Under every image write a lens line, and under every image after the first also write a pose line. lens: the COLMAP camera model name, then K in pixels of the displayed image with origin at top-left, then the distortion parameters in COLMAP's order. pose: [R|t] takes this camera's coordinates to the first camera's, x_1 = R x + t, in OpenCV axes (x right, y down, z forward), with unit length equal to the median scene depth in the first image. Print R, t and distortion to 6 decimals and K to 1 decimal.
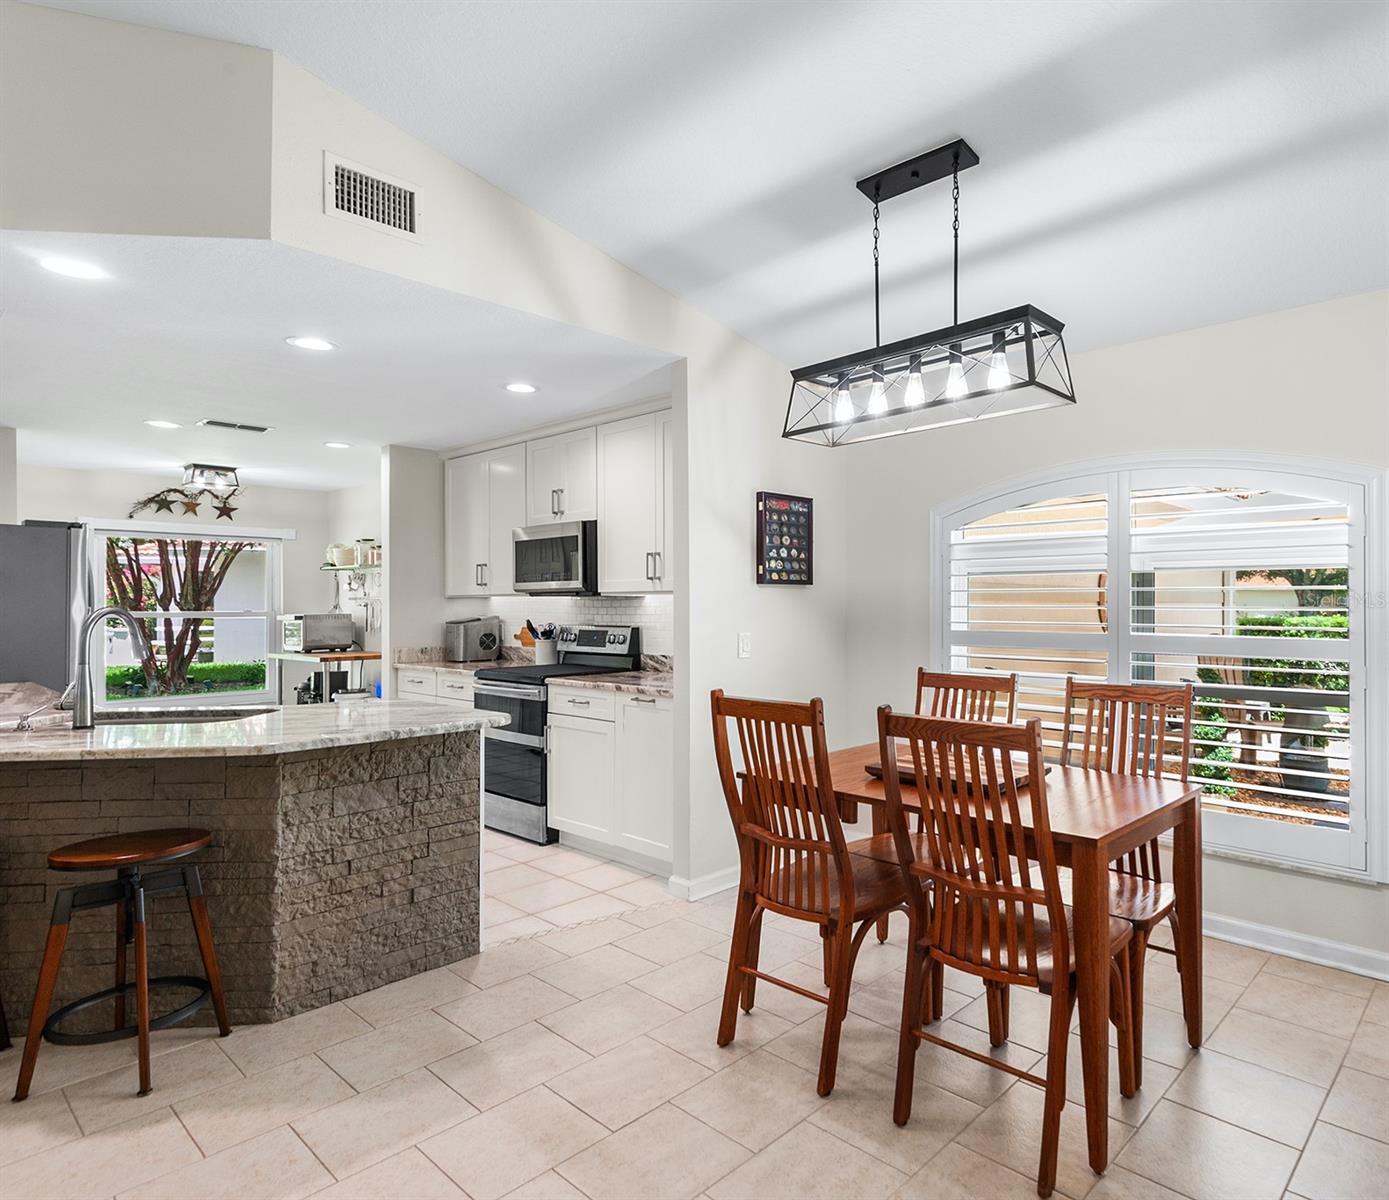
lens RADIAL K [[828.3, 0, 872.6], [0, 828.3, 606.3], [0, 0, 1]] dist [-0.003013, -0.006588]
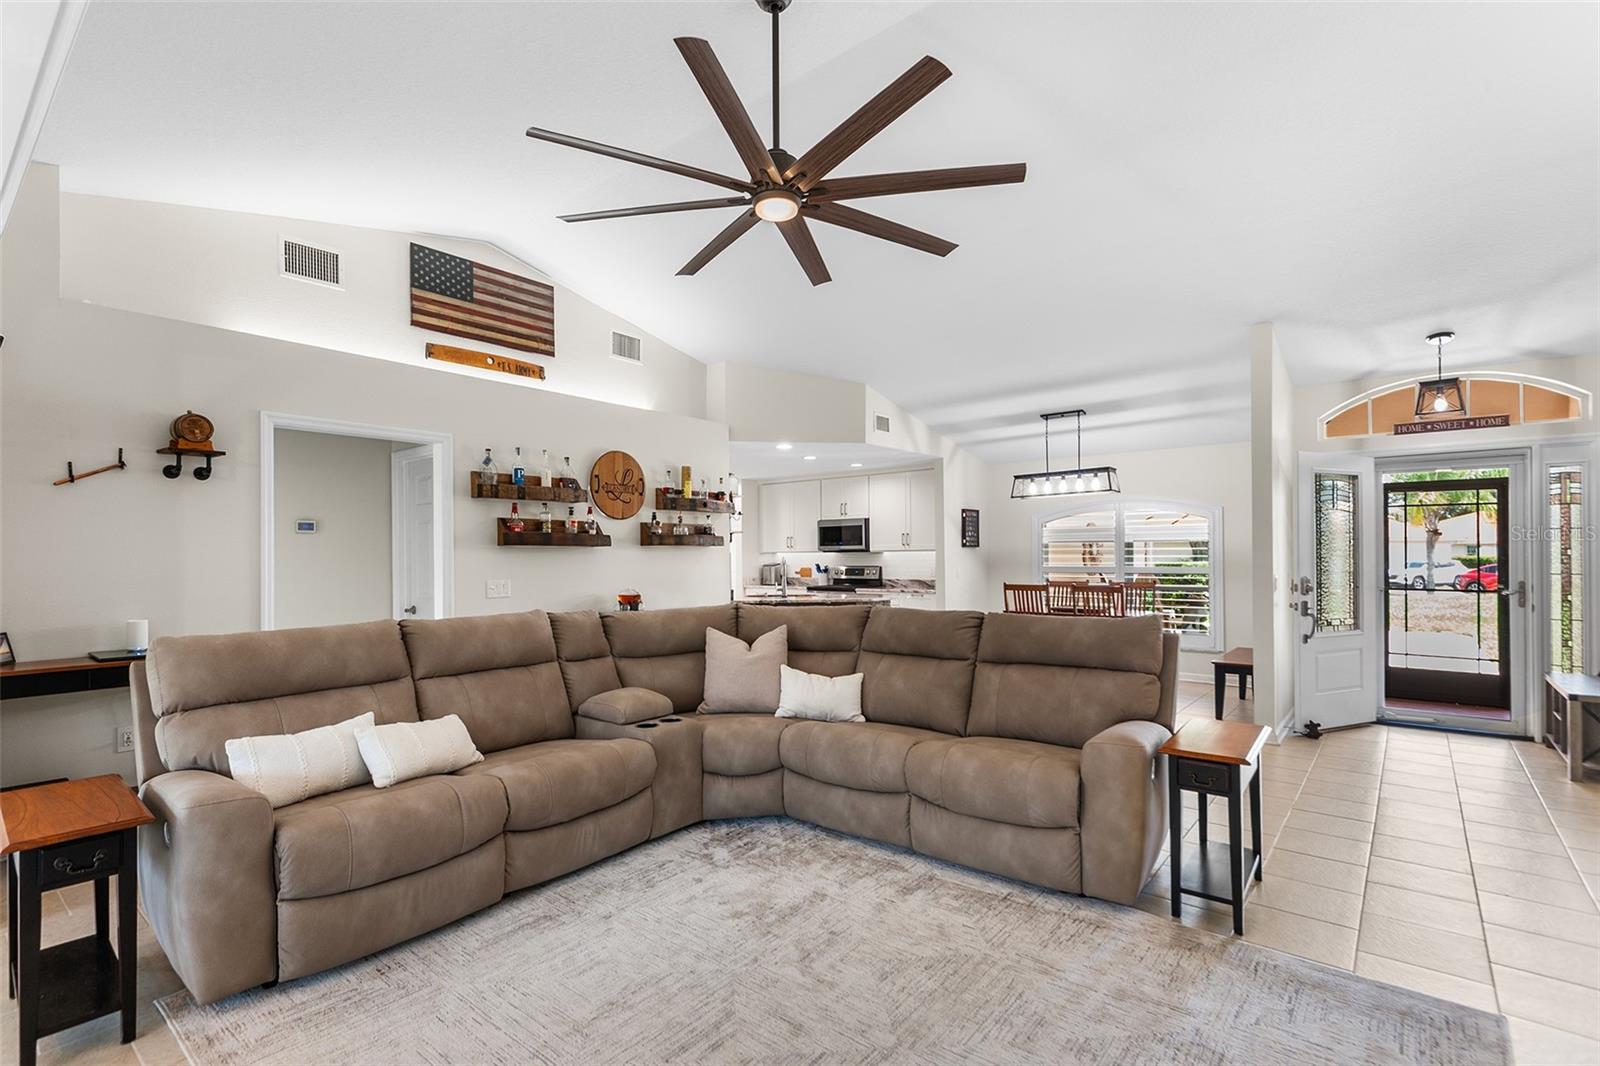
lens RADIAL K [[747.8, 0, 794.7], [0, 747.8, 550.5], [0, 0, 1]] dist [0.020483, -0.009844]
pose [[0.999867, -0.004946, -0.015517, -0.481674], [0.004811, 0.999950, -0.008749, -0.000463], [0.015559, 0.008673, 0.999841, -0.958872]]
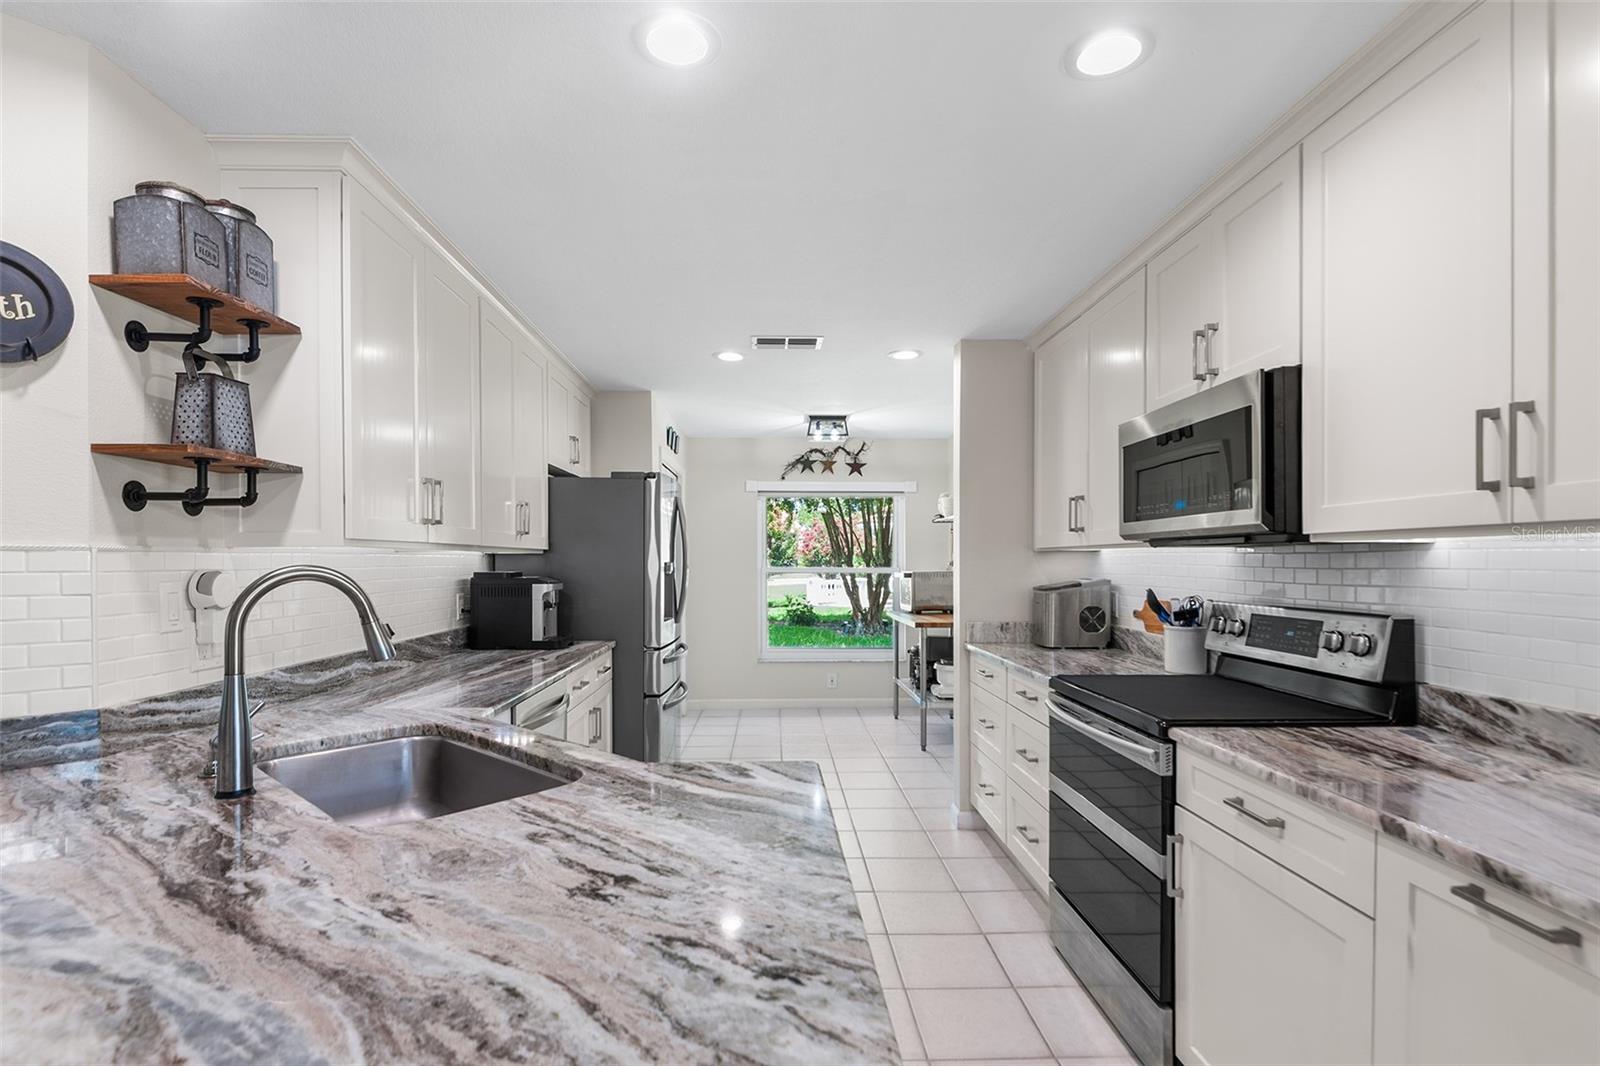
lens RADIAL K [[773.5, 0, 793.6], [0, 773.5, 568.6], [0, 0, 1]] dist [0.021226, -0.012539]
pose [[0.648126, 0.006965, -0.761501, -0.188228], [0.001194, 0.999948, 0.010162, -0.003616], [0.761532, -0.007495, 0.648084, 0.518716]]
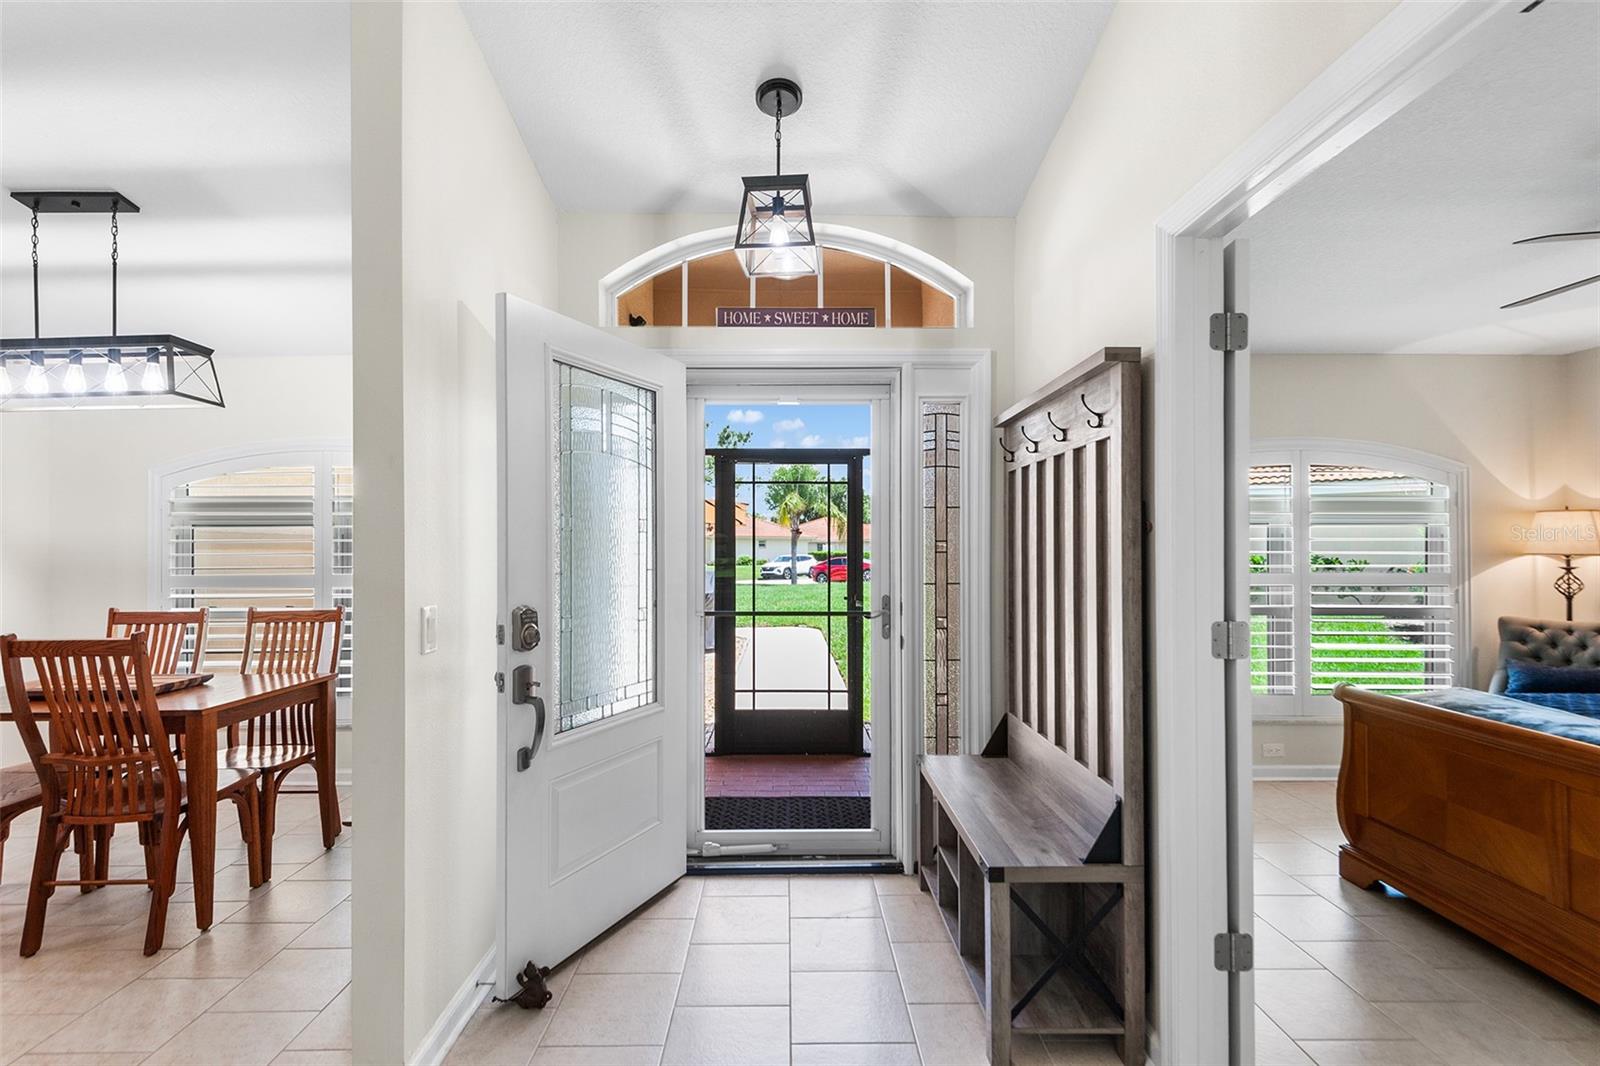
lens RADIAL K [[747.8, 0, 783.9], [0, 747.8, 544.3], [0, 0, 1]] dist [0.020483, -0.009844]
pose [[0.785176, 0.000837, 0.619273, 0.098623], [0.004610, 0.999963, -0.007197, -0.001262], [-0.619256, 0.008506, 0.785143, -0.284137]]
